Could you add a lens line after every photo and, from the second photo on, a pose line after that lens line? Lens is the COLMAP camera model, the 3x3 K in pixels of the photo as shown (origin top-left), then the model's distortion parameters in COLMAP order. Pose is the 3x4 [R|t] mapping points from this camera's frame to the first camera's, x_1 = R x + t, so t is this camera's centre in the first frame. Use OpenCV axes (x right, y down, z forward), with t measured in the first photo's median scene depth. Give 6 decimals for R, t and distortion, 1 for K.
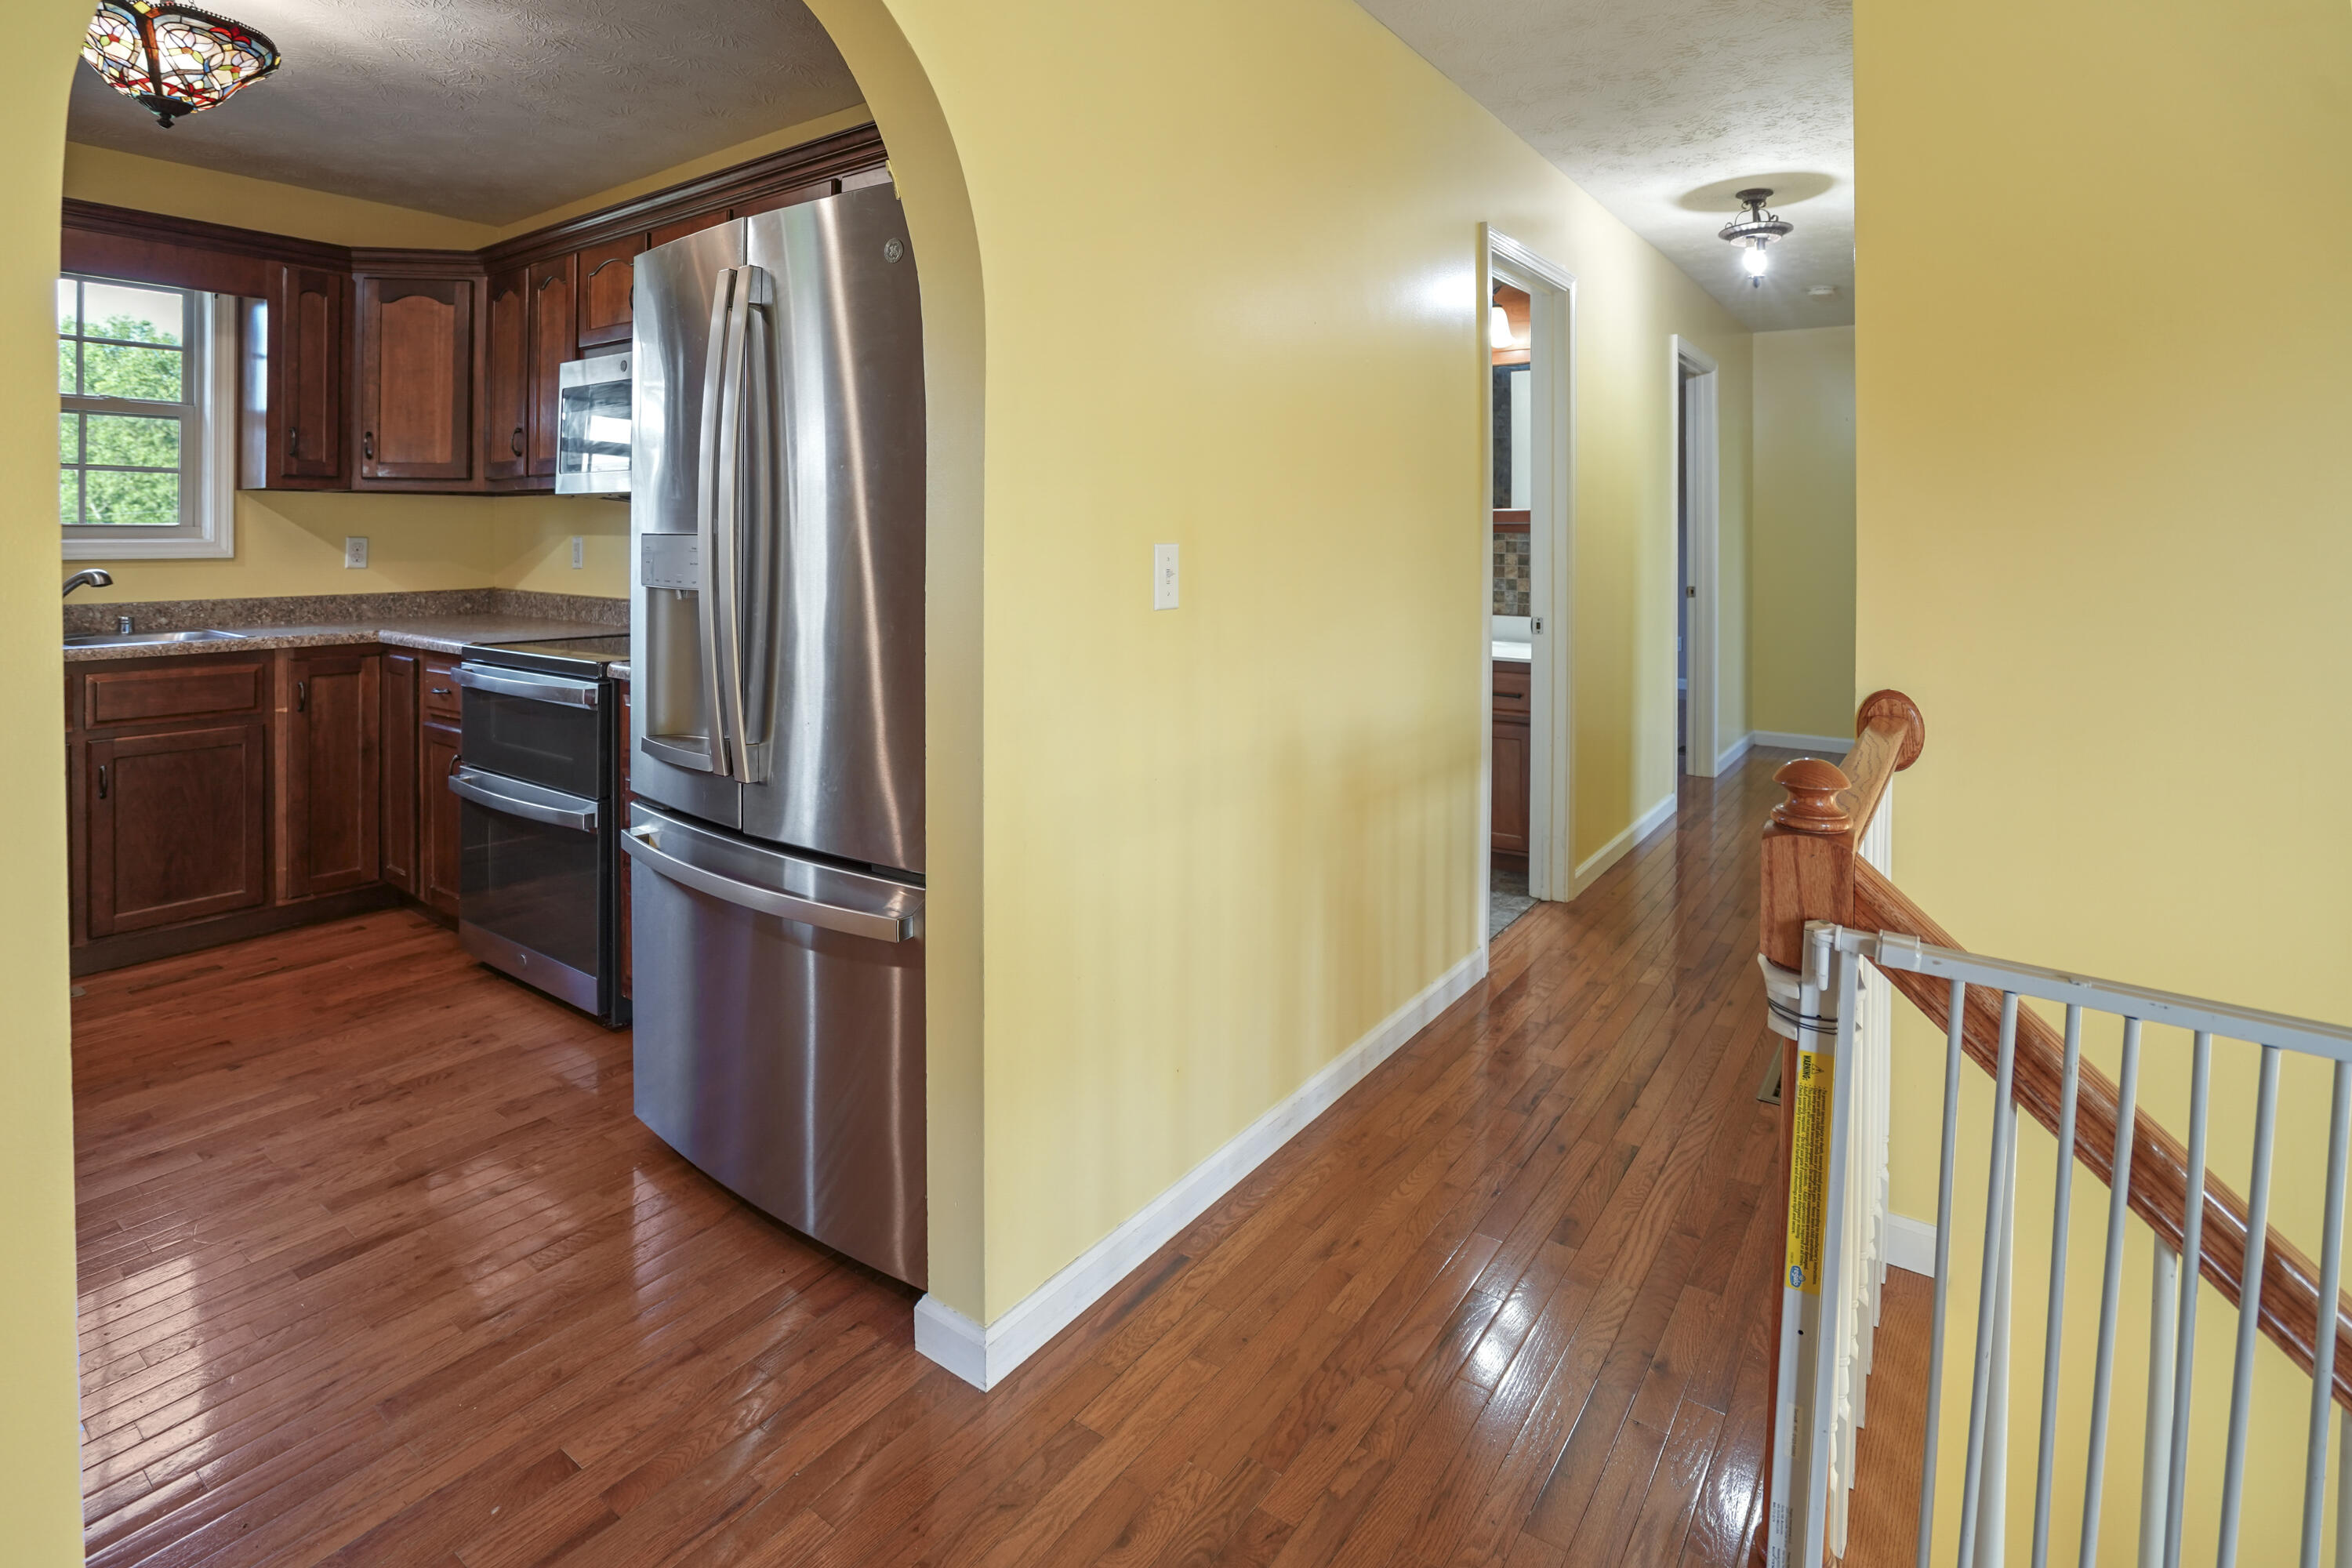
lens RADIAL K [[1161.6, 0, 1167.5], [0, 1161.6, 534.8], [0, 0, 1]] dist [-0.044609, 0.009966]
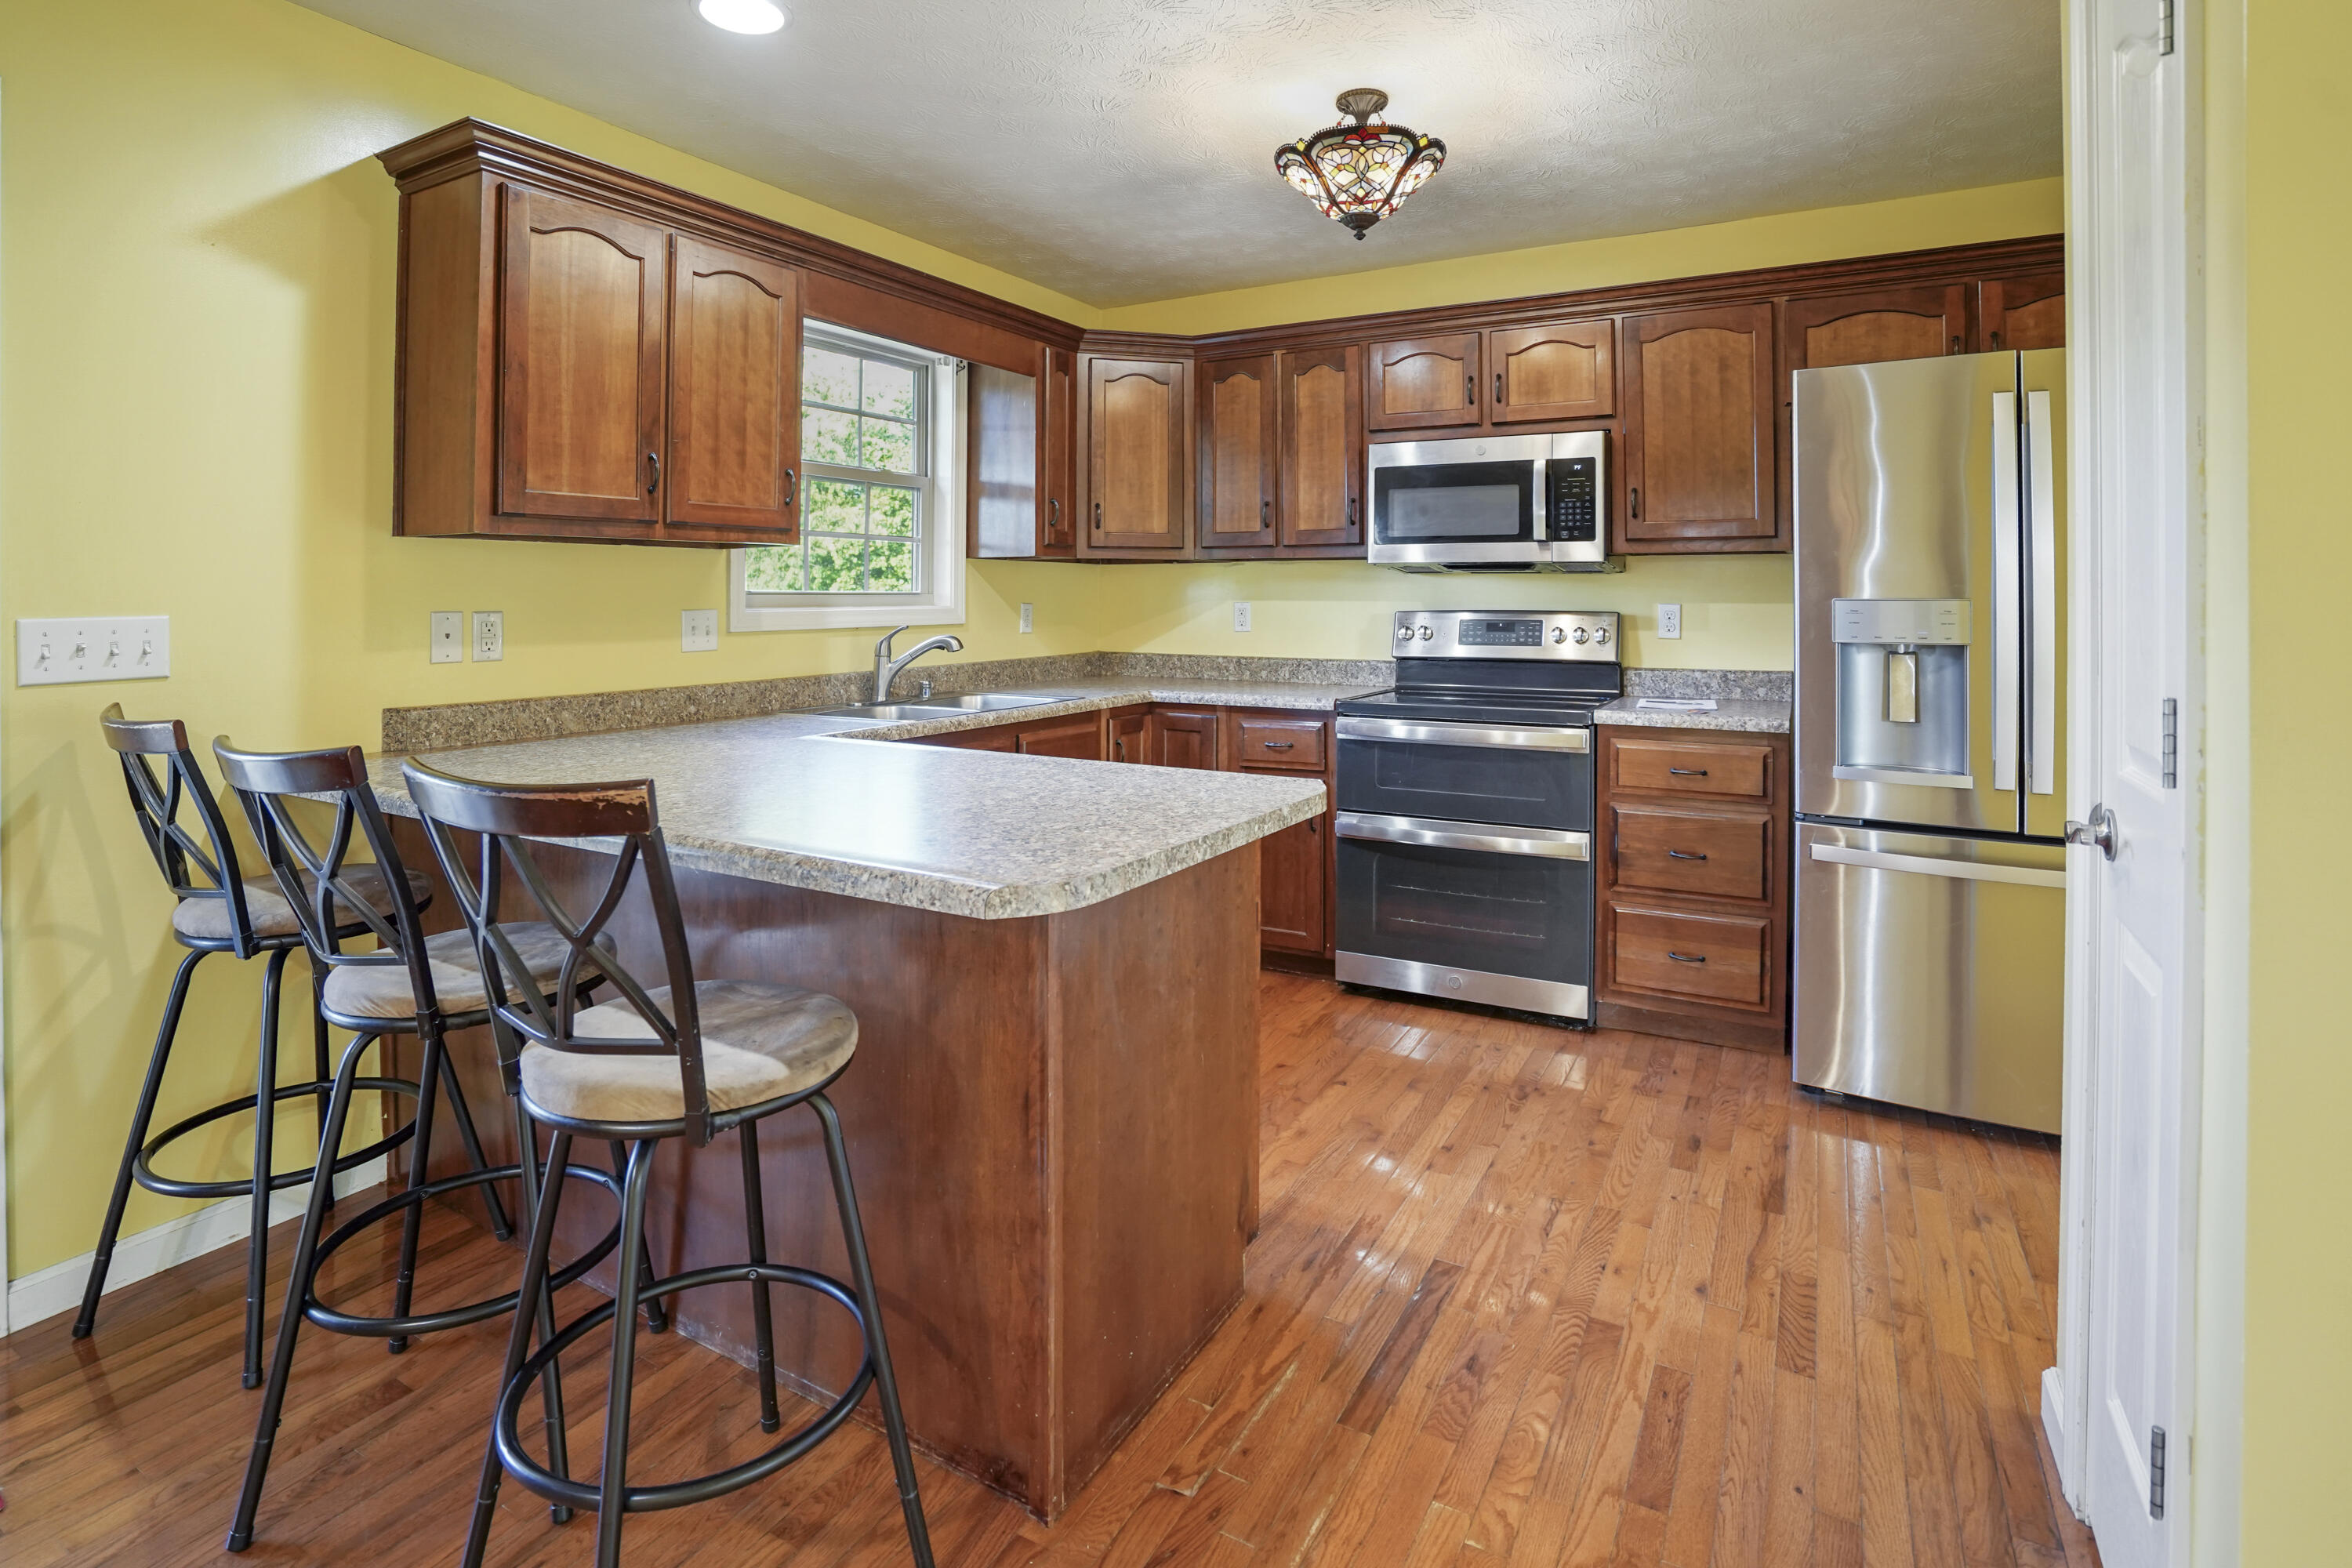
lens RADIAL K [[1161.6, 0, 1196.5], [0, 1161.6, 566.8], [0, 0, 1]] dist [-0.044609, 0.009966]
pose [[0.993862, -0.004144, 0.110550, -0.763897], [0.007004, 0.999650, -0.025502, -0.003534], [-0.110406, 0.026119, 0.993543, -0.083059]]
